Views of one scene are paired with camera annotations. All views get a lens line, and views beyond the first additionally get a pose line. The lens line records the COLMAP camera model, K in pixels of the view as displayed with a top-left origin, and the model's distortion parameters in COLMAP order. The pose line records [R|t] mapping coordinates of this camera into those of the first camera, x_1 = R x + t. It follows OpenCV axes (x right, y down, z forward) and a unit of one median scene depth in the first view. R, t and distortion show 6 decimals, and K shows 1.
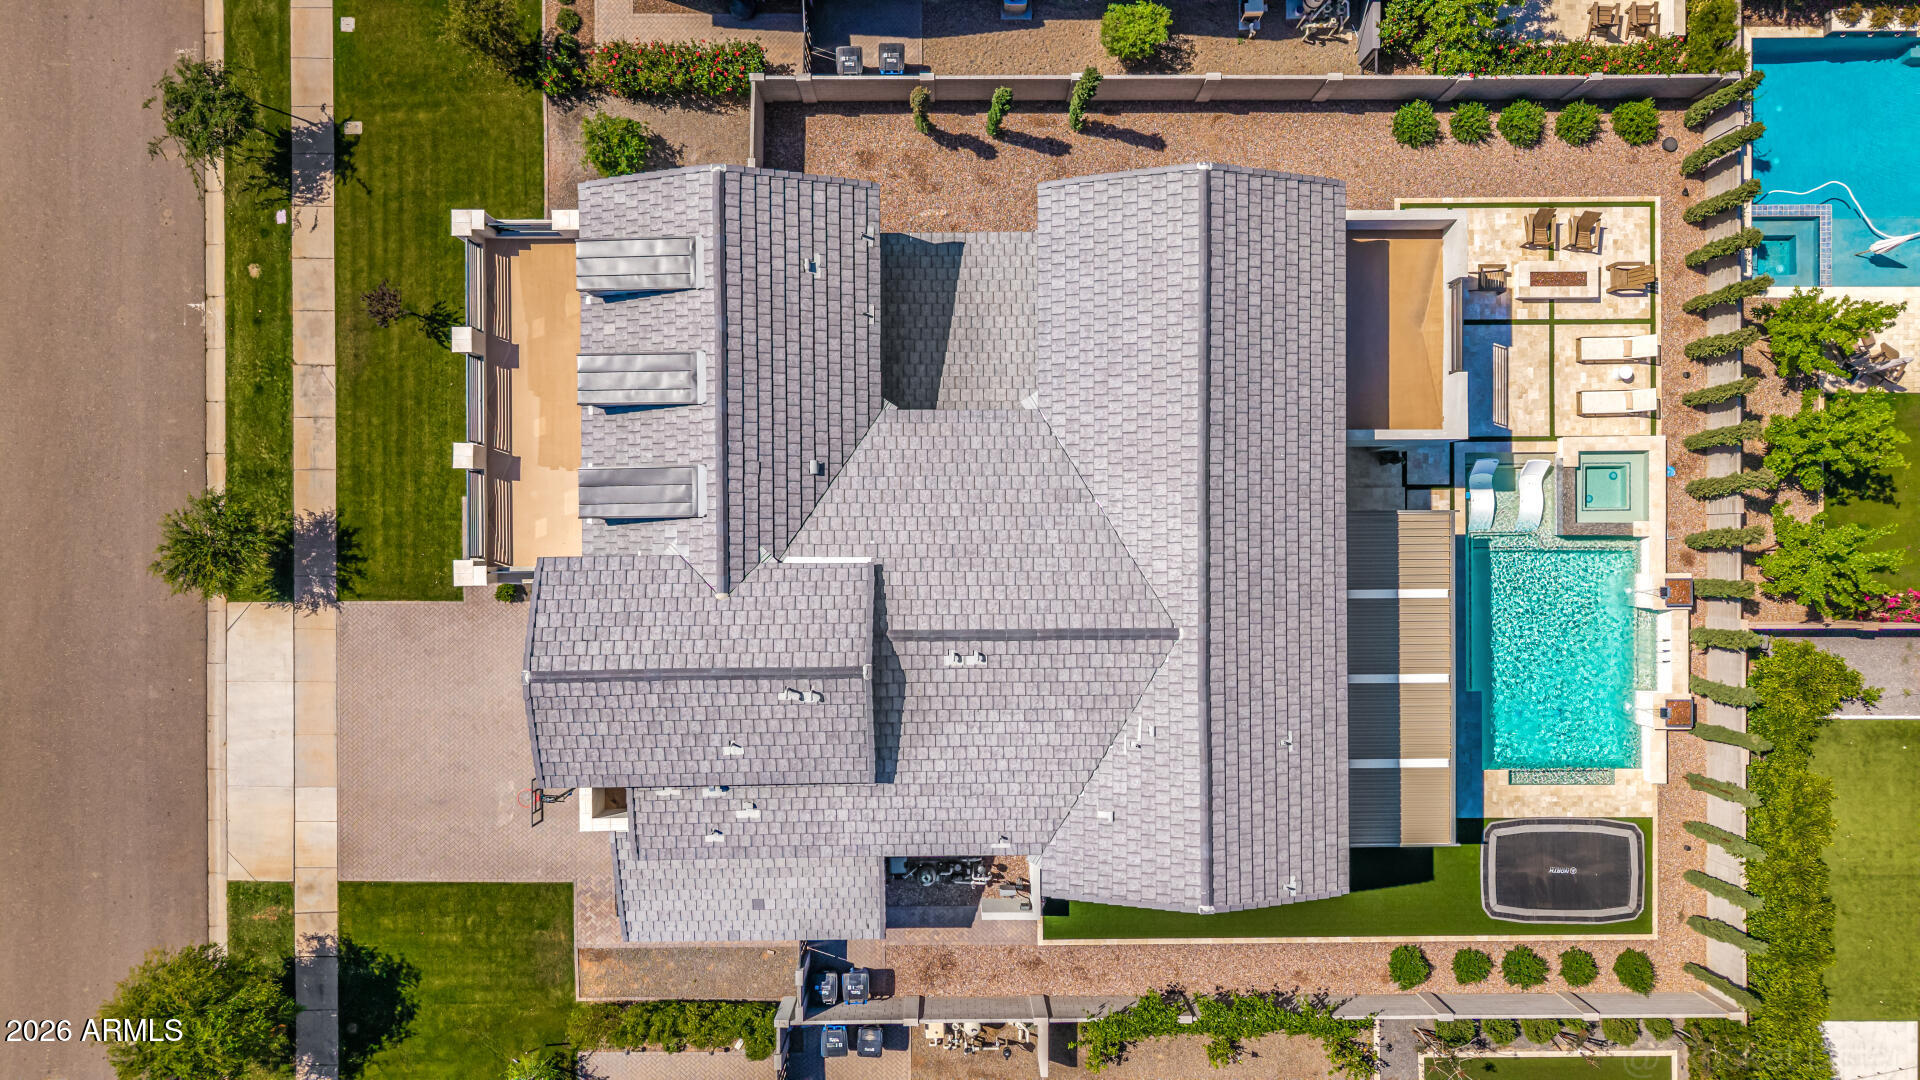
lens RADIAL K [[1299.2, 0, 953.7], [0, 1299.2, 512.6], [0, 0, 1]] dist [0.064703, -0.086408]
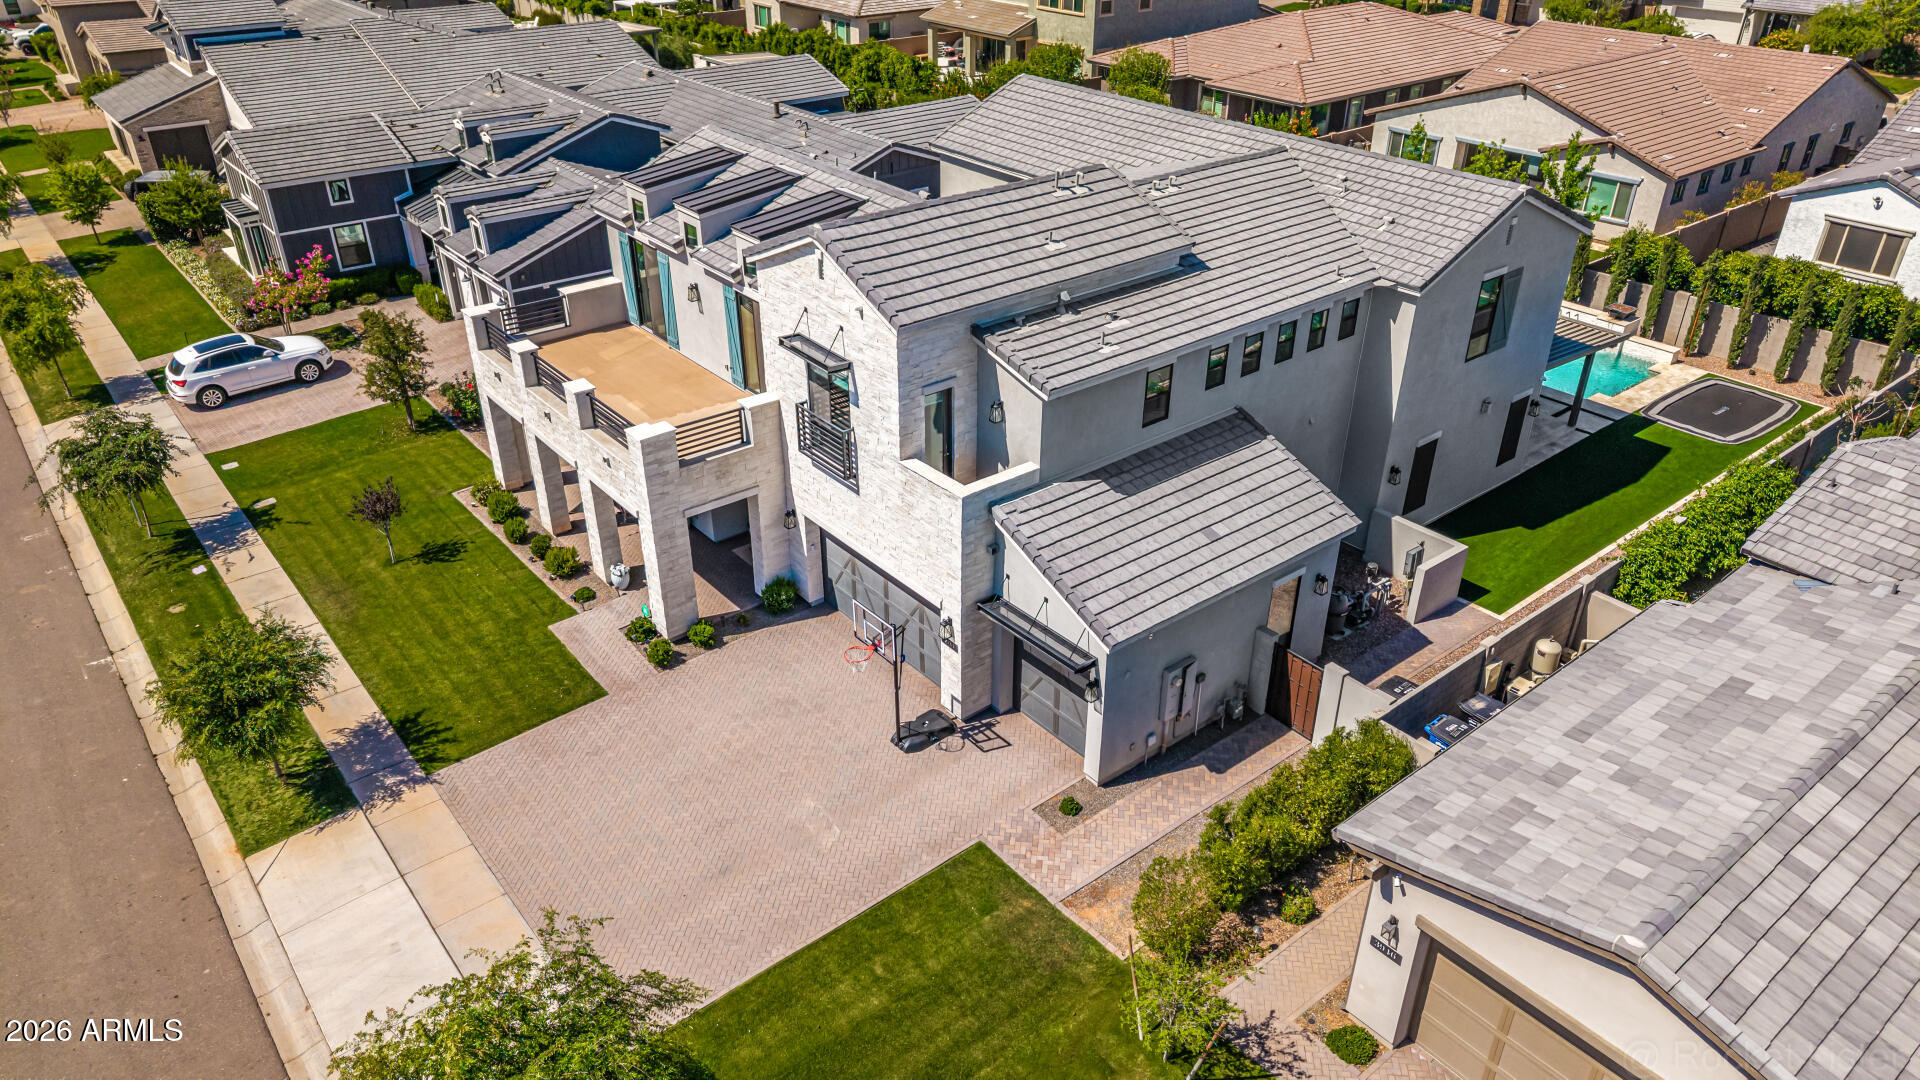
lens RADIAL K [[1294.7, 0, 960.0], [0, 1294.7, 540.0], [0, 0, 1]] dist [0.006839, 0.001203]
pose [[0.779725, -0.317458, 0.539675, -0.573914], [0.626079, 0.385138, -0.678008, 0.625494], [0.007390, 0.866539, 0.499055, 0.578155]]
